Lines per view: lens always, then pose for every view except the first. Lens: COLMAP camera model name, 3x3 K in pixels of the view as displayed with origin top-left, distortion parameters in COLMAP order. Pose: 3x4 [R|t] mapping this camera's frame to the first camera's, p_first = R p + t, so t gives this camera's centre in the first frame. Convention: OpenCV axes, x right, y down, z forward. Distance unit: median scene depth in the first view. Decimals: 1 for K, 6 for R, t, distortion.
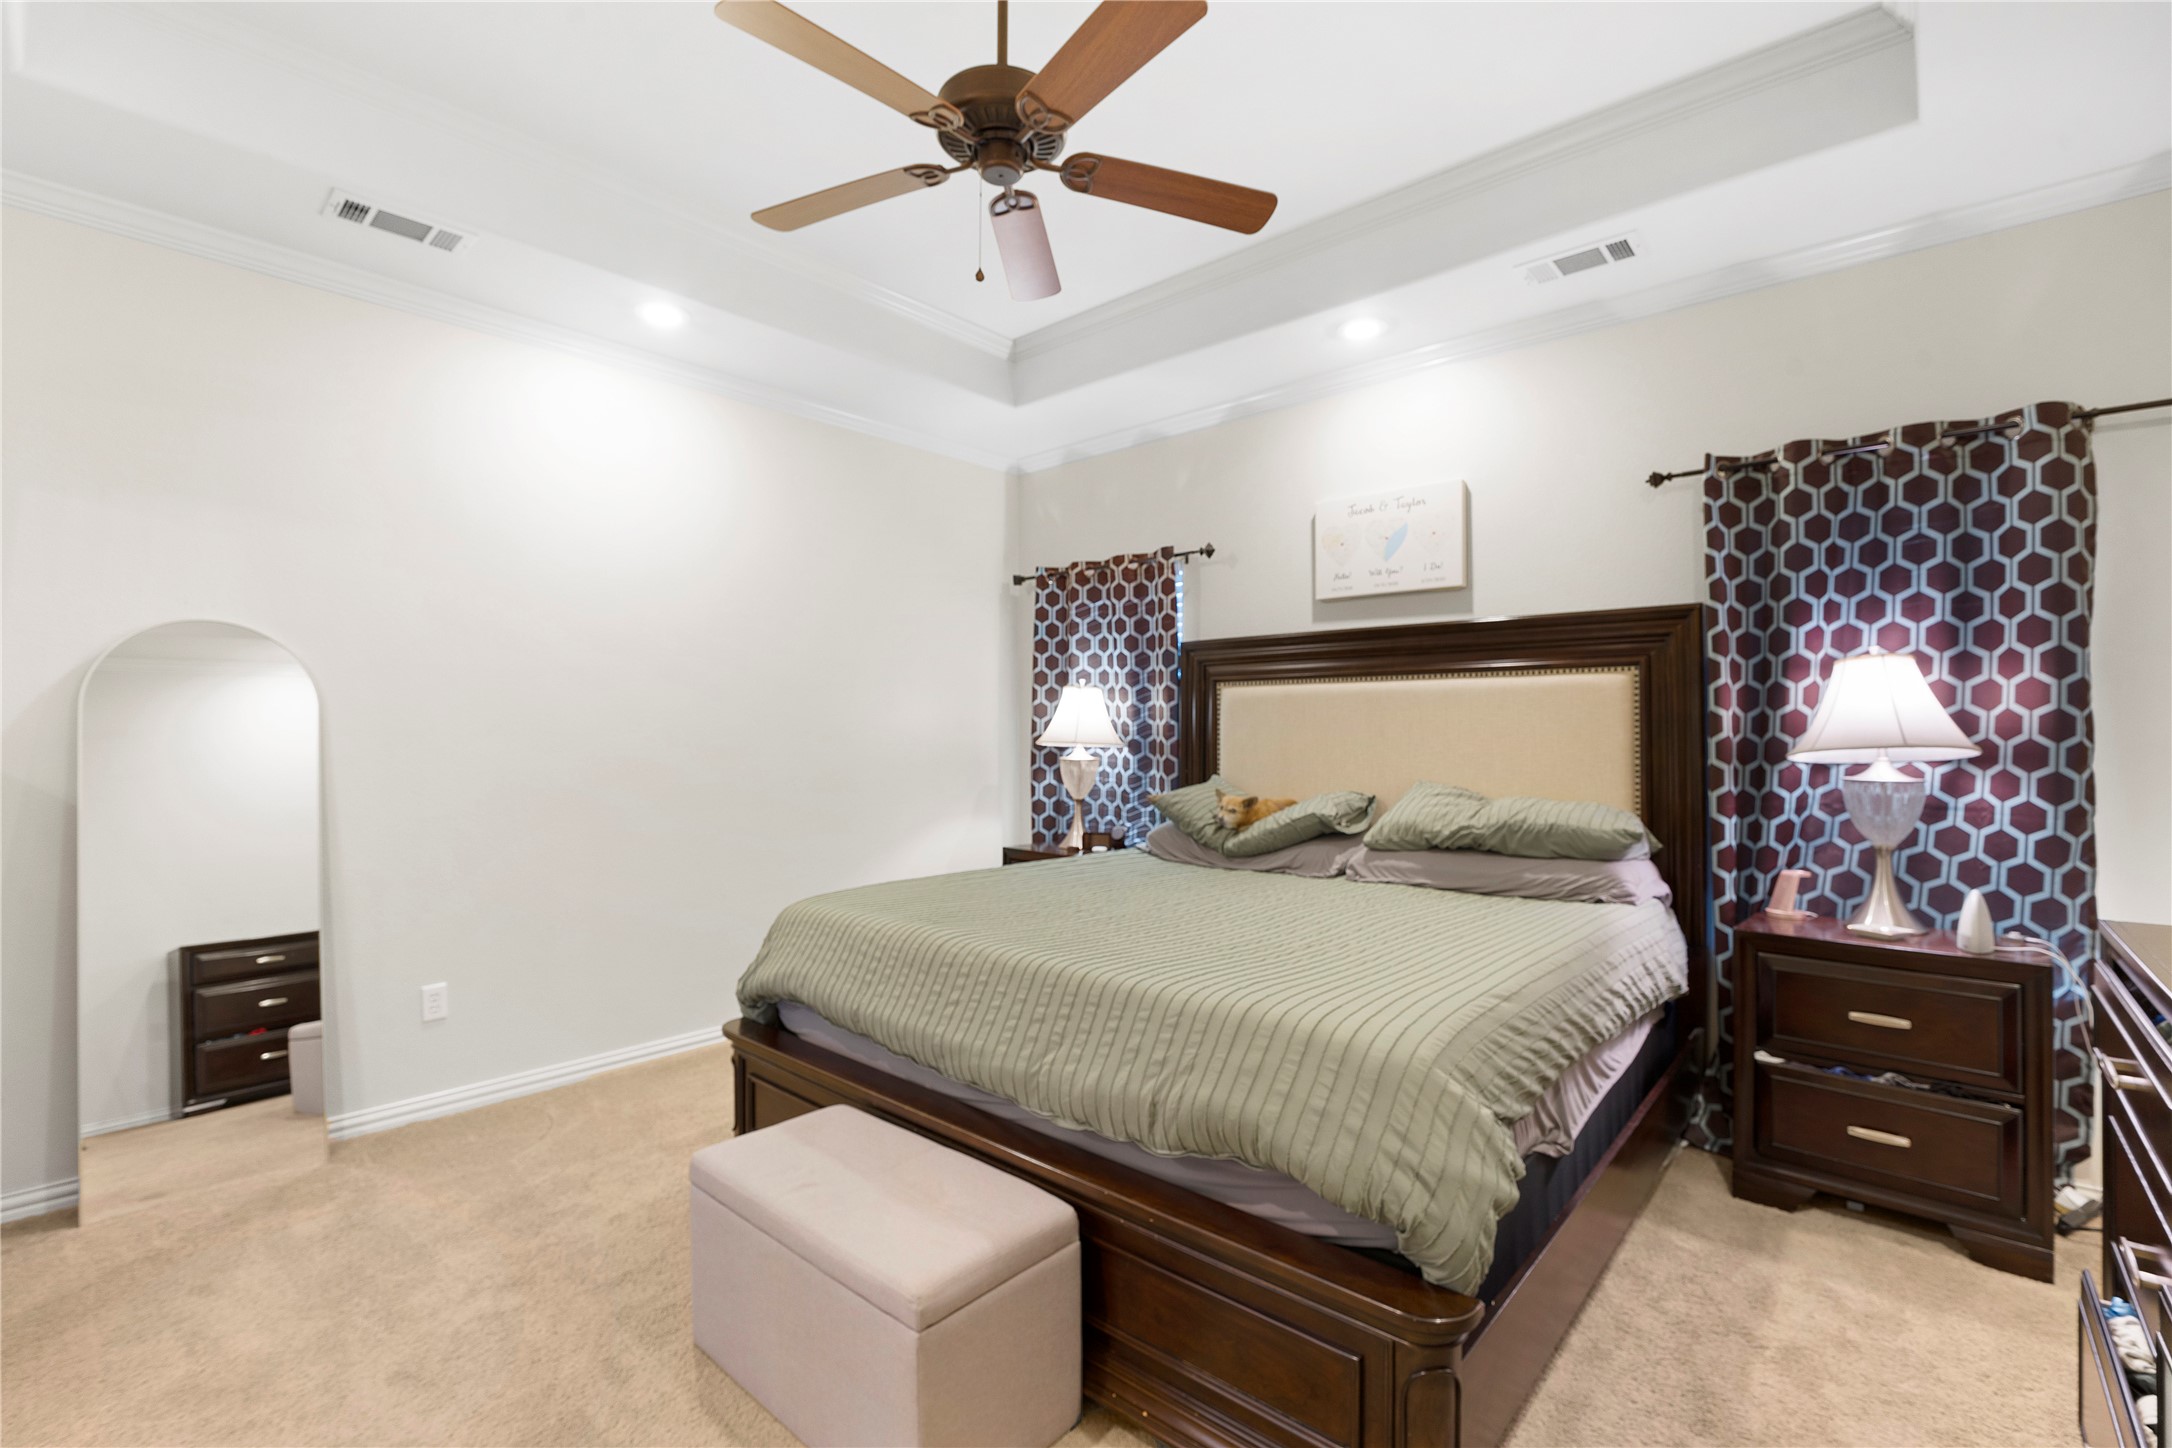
lens RADIAL K [[943.8, 0, 1082.8], [0, 943.8, 729.6], [0, 0, 1]] dist [0.014777, -0.004862]
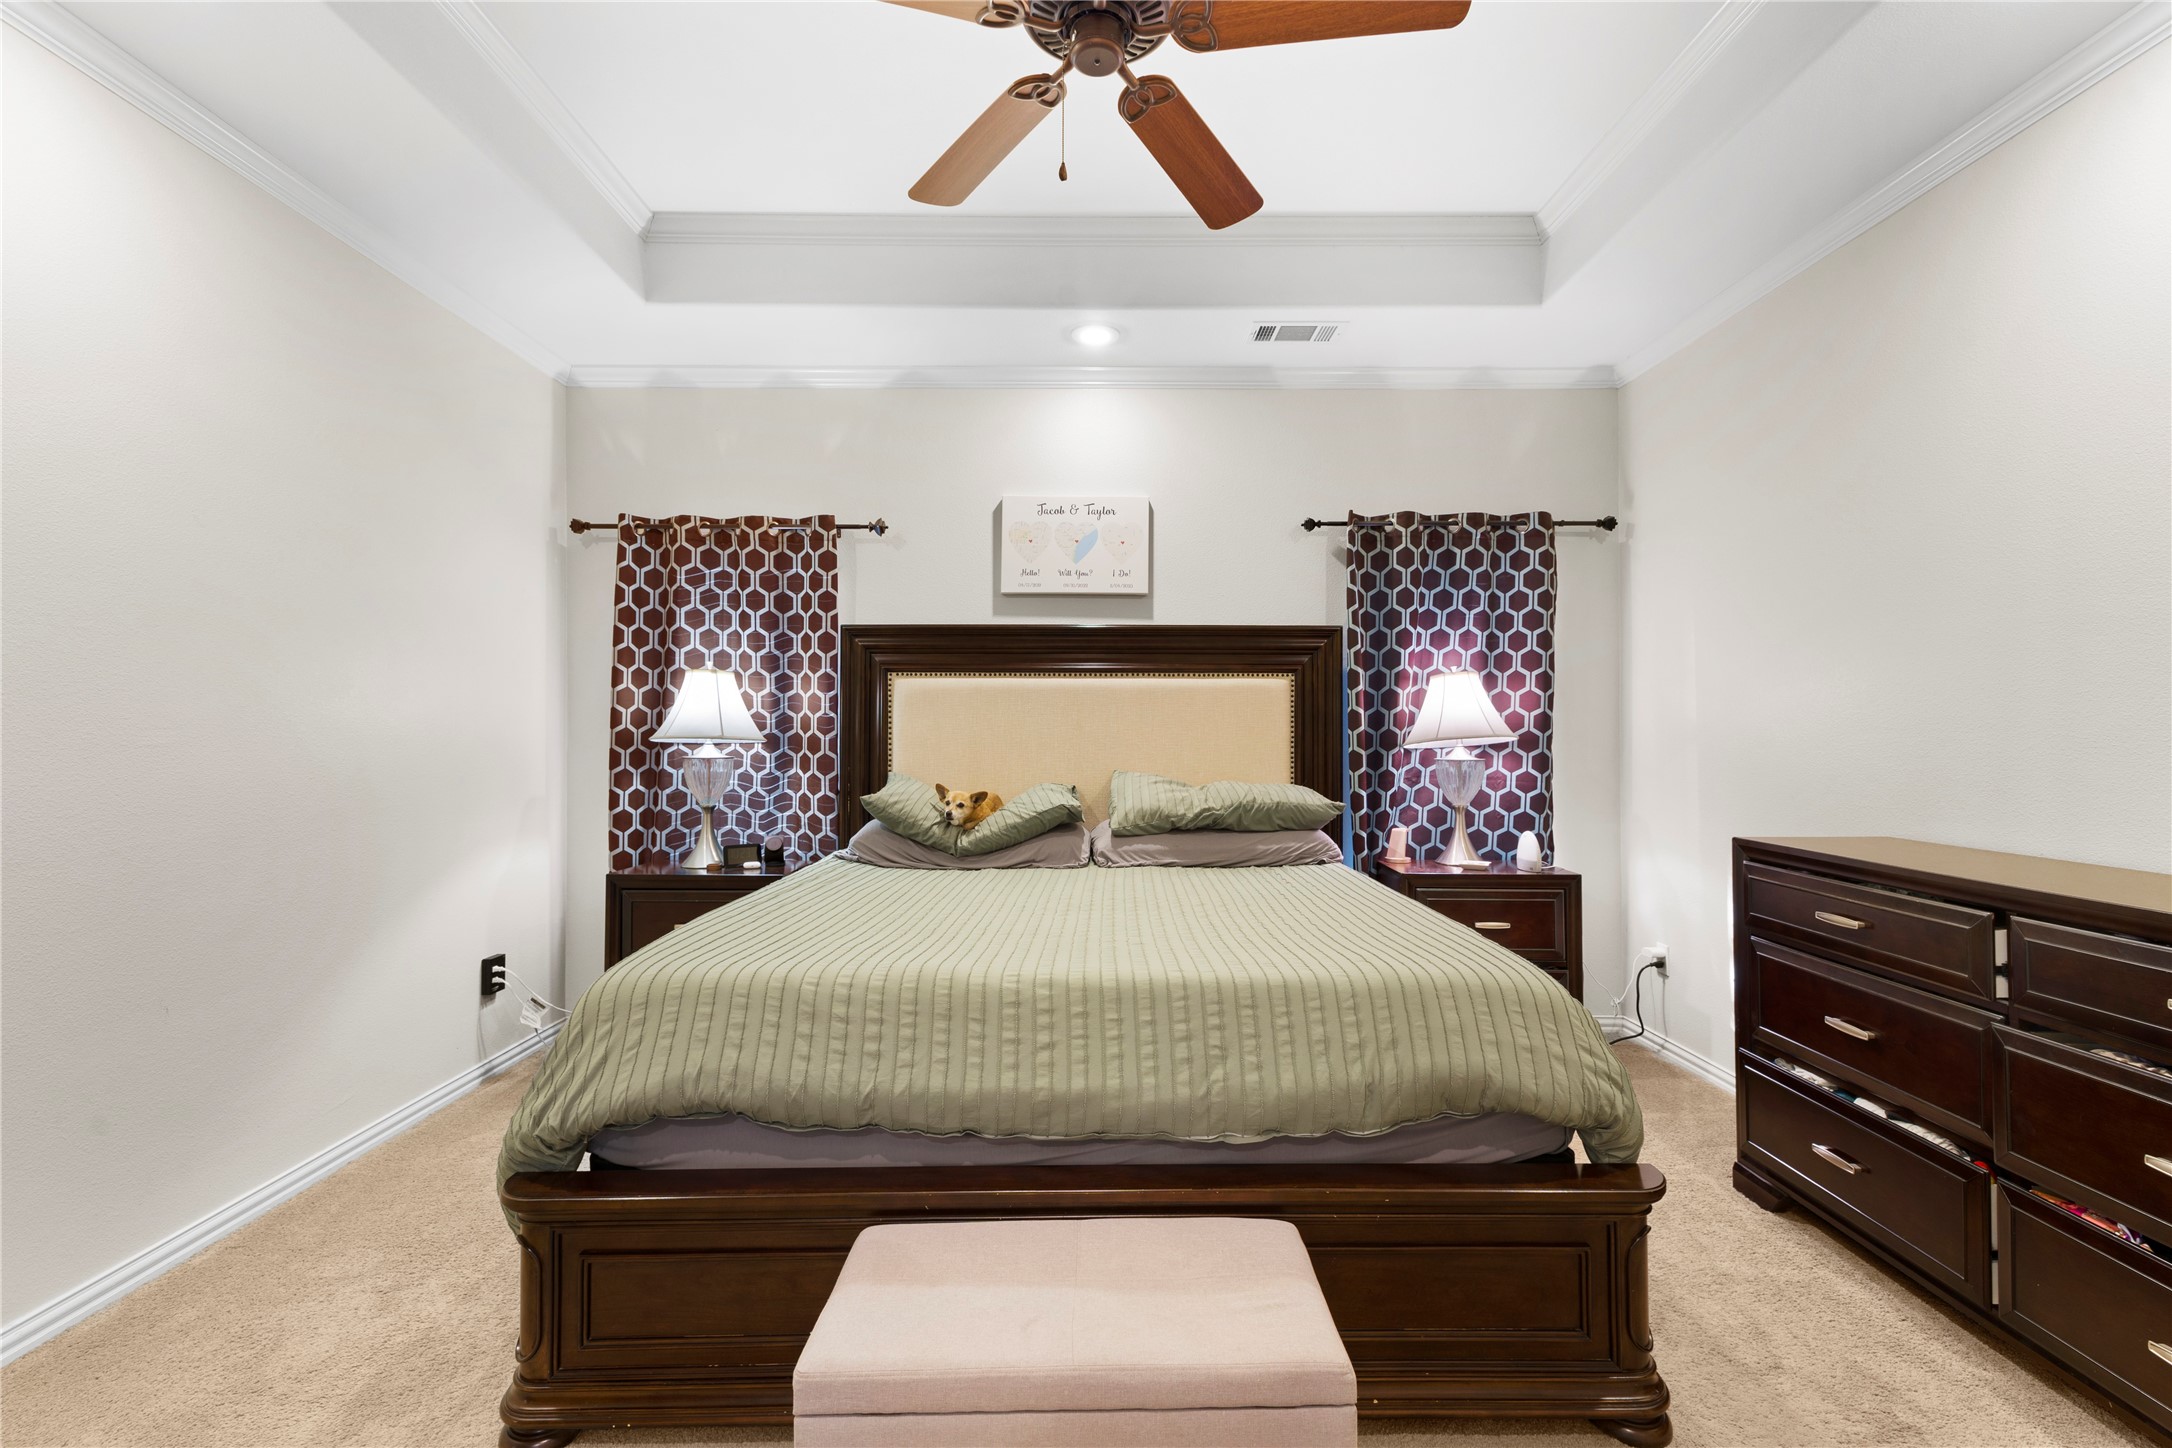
lens RADIAL K [[943.8, 0, 1083.1], [0, 943.8, 762.1], [0, 0, 1]] dist [0.014777, -0.004862]
pose [[0.758870, -0.017902, 0.650996, -0.371334], [-0.003313, 0.999503, 0.031348, 0.010010], [-0.651234, -0.025946, 0.758434, 0.205555]]
